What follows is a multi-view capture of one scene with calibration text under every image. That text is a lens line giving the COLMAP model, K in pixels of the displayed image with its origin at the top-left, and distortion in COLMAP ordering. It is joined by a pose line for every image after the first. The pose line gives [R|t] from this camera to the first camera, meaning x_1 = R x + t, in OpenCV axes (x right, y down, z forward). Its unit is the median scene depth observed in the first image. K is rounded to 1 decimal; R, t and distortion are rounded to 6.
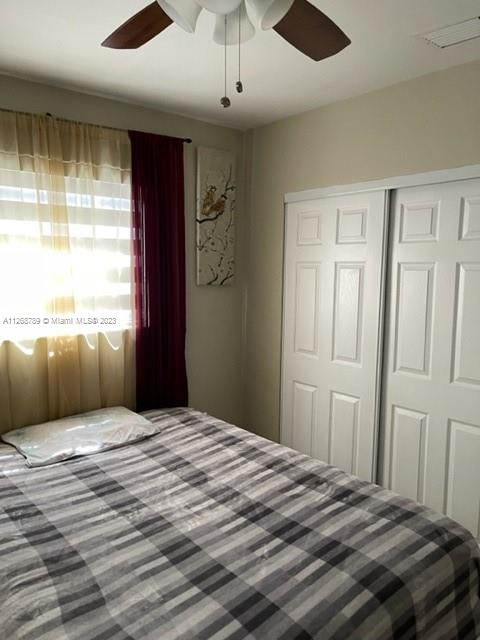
lens RADIAL K [[481.9, 0, 243.1], [0, 481.9, 336.1], [0, 0, 1]] dist [0.076324, -0.106246]
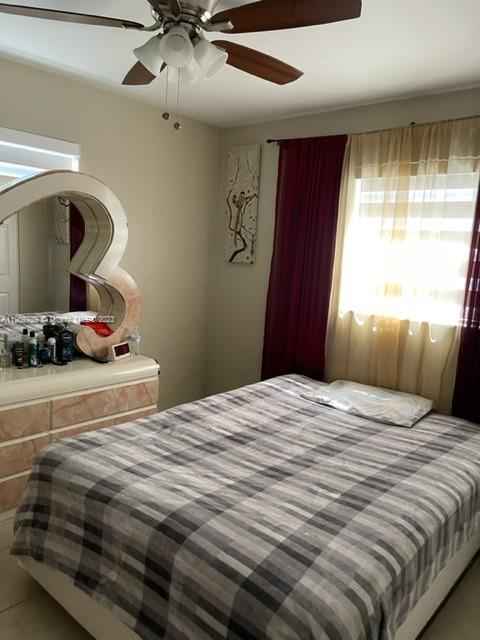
lens RADIAL K [[481.9, 0, 243.1], [0, 481.9, 336.1], [0, 0, 1]] dist [0.076324, -0.106246]
pose [[0.125263, 0.175551, -0.976469, 0.749007], [-0.205029, 0.967555, 0.147647, -0.057949], [0.970707, 0.181710, 0.157192, 0.518736]]
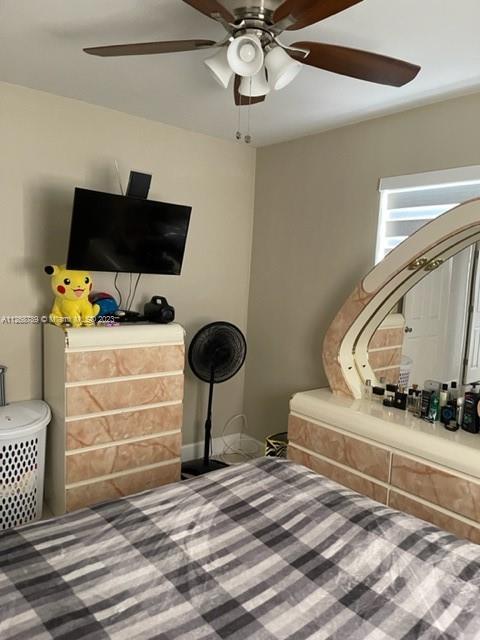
lens RADIAL K [[481.9, 0, 243.1], [0, 481.9, 336.1], [0, 0, 1]] dist [0.076324, -0.106246]
pose [[-0.997851, -0.063599, 0.015795, -0.022240], [-0.056590, 0.957834, 0.281694, -0.159670], [-0.033045, 0.280194, -0.959374, 1.186286]]
